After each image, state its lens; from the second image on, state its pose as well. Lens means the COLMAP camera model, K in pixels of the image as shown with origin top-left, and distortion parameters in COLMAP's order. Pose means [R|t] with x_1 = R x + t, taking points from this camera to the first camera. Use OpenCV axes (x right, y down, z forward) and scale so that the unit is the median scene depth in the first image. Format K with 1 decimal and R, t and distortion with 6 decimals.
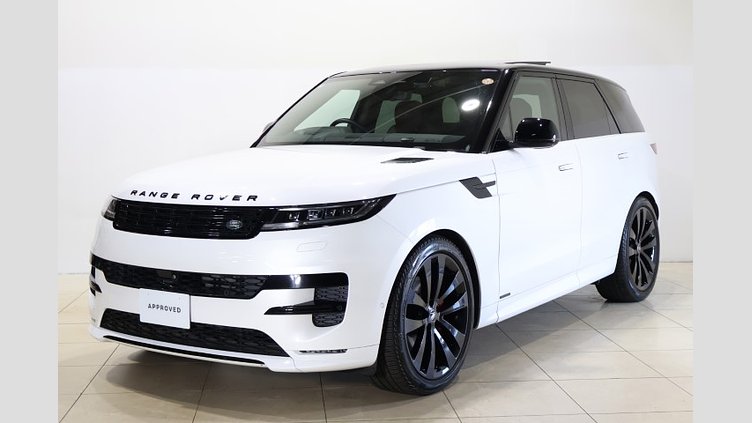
lens RADIAL K [[1106.1, 0, 376.0], [0, 1106.1, 211.5], [0, 0, 1]] dist [-0.020188, -0.000301]
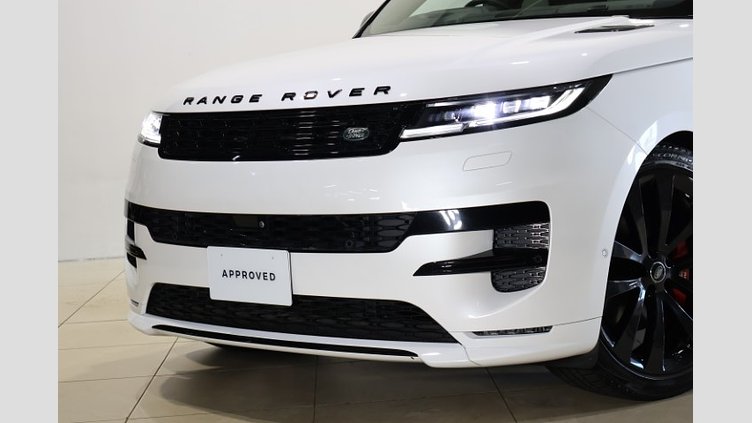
lens RADIAL K [[1301.9, 0, 376.0], [0, 1301.9, 211.5], [0, 0, 1]] dist [0.018729, -0.002579]
pose [[0.997559, -0.047032, -0.051606, -0.080155], [0.047895, 0.998730, 0.015627, 0.043659], [0.050805, -0.018061, 0.998545, 0.267799]]
